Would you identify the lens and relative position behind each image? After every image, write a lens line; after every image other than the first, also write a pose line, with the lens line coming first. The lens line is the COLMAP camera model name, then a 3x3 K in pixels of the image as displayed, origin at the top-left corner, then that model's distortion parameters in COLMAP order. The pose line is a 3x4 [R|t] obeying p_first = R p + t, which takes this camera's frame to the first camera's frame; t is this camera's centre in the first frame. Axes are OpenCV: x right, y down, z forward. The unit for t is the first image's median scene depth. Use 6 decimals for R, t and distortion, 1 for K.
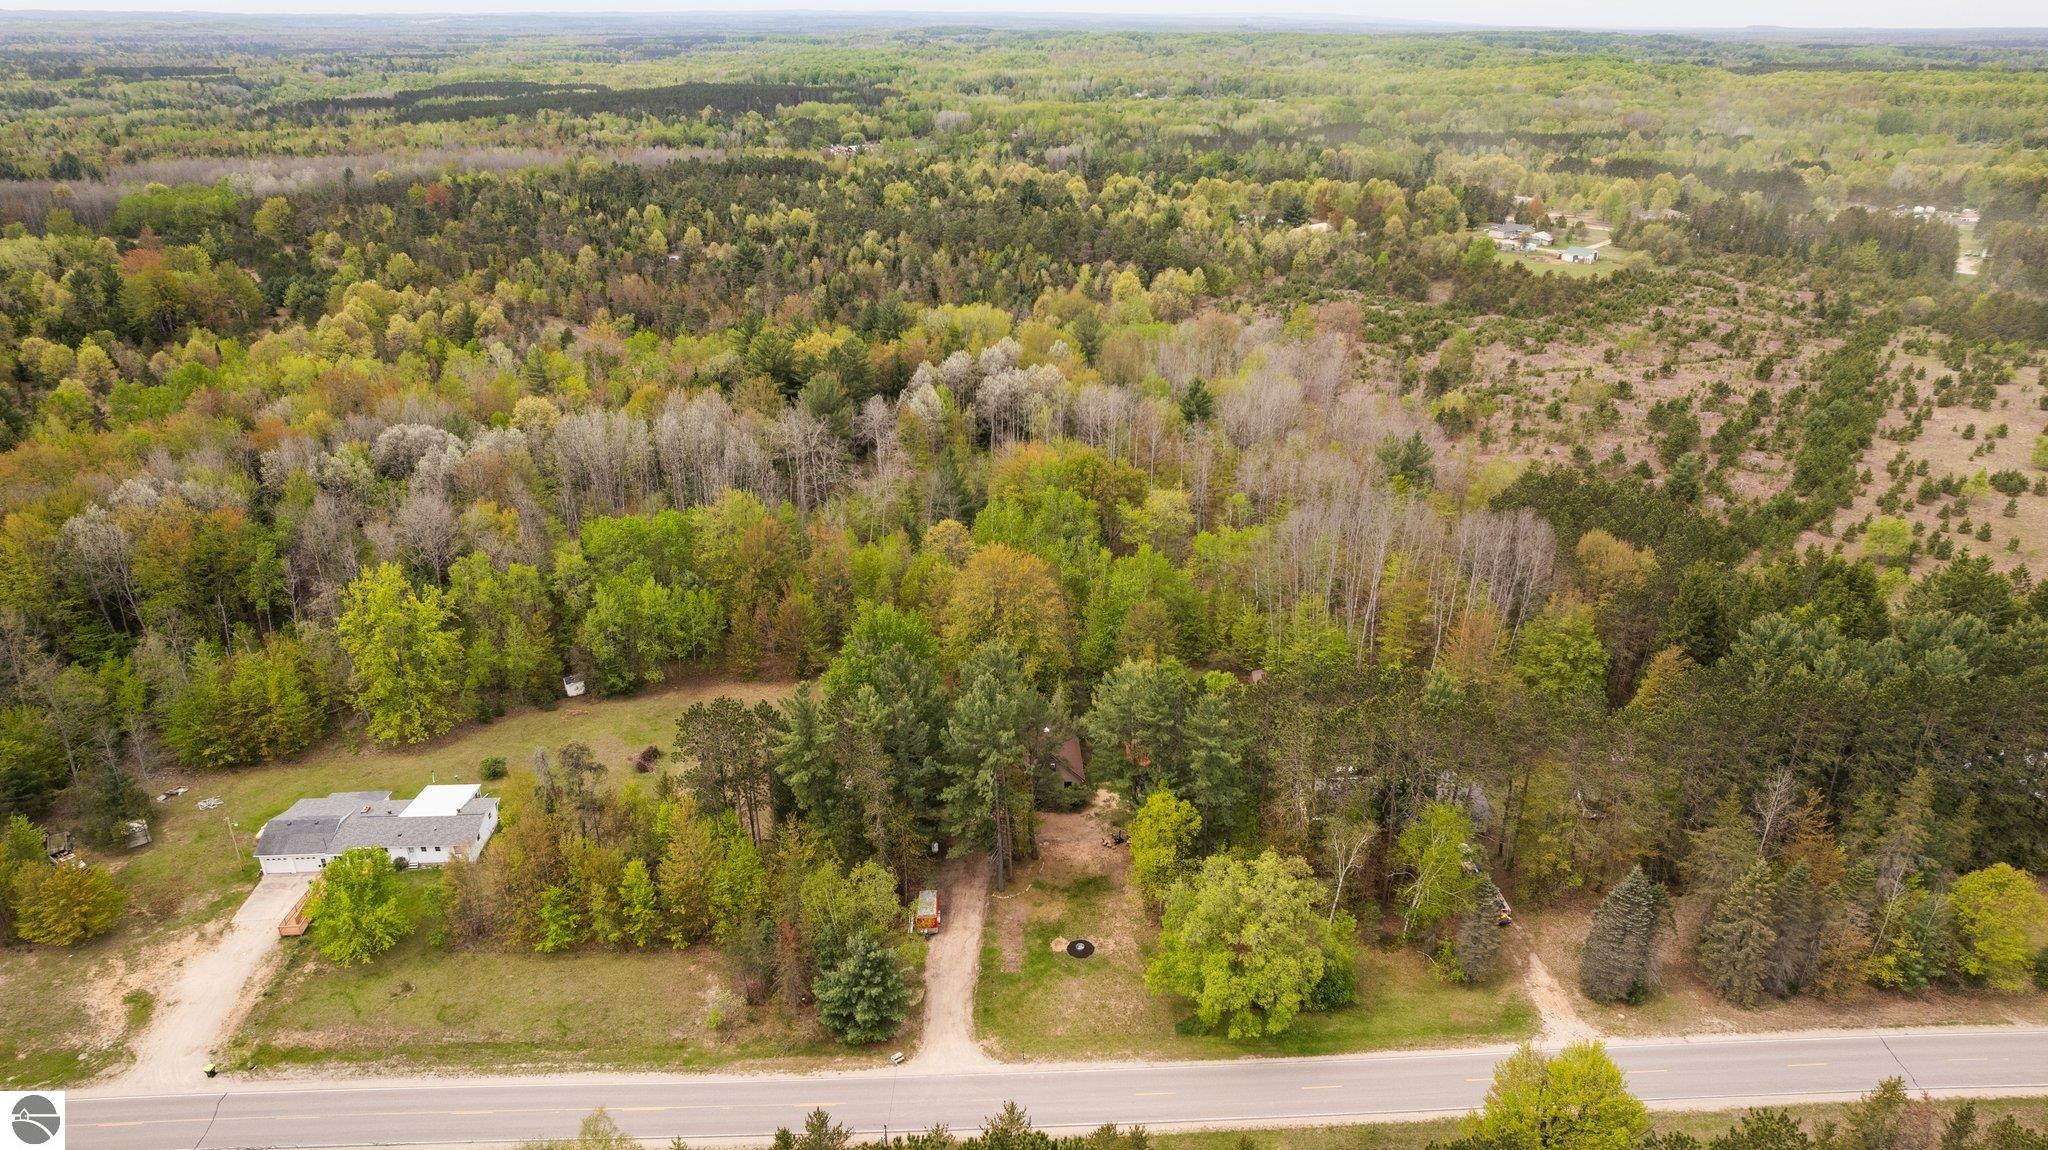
lens RADIAL K [[1321.4, 0, 1024.0], [0, 1321.4, 575.0], [0, 0, 1]] dist [-0.104950, 0.097403]
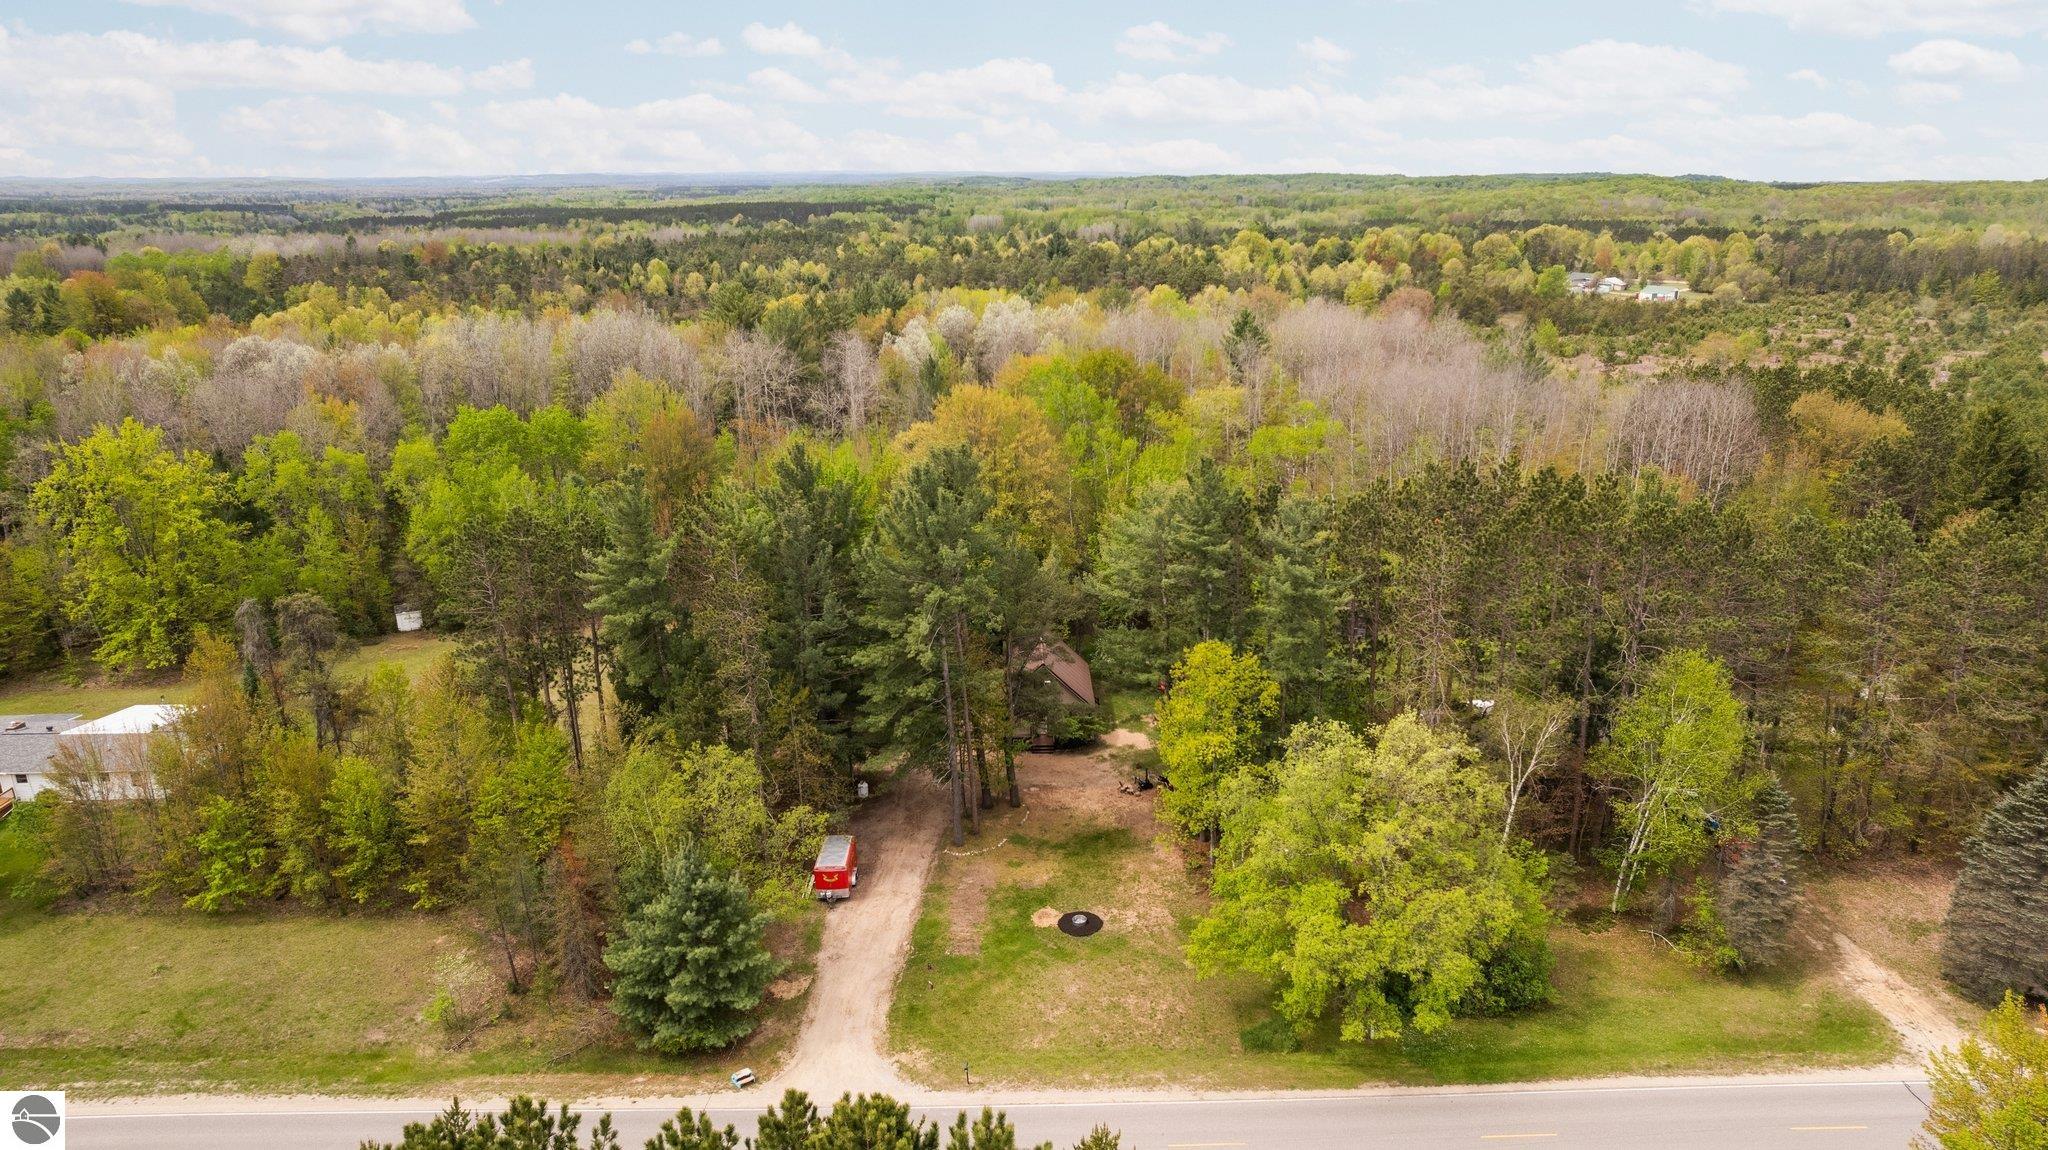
lens RADIAL K [[1321.4, 0, 1024.0], [0, 1321.4, 575.0], [0, 0, 1]] dist [-0.104950, 0.097403]
pose [[0.999544, 0.000324, -0.030199, 0.037248], [-0.003737, 0.993582, -0.113048, 0.203320], [0.029969, 0.113110, 0.993130, 0.396516]]
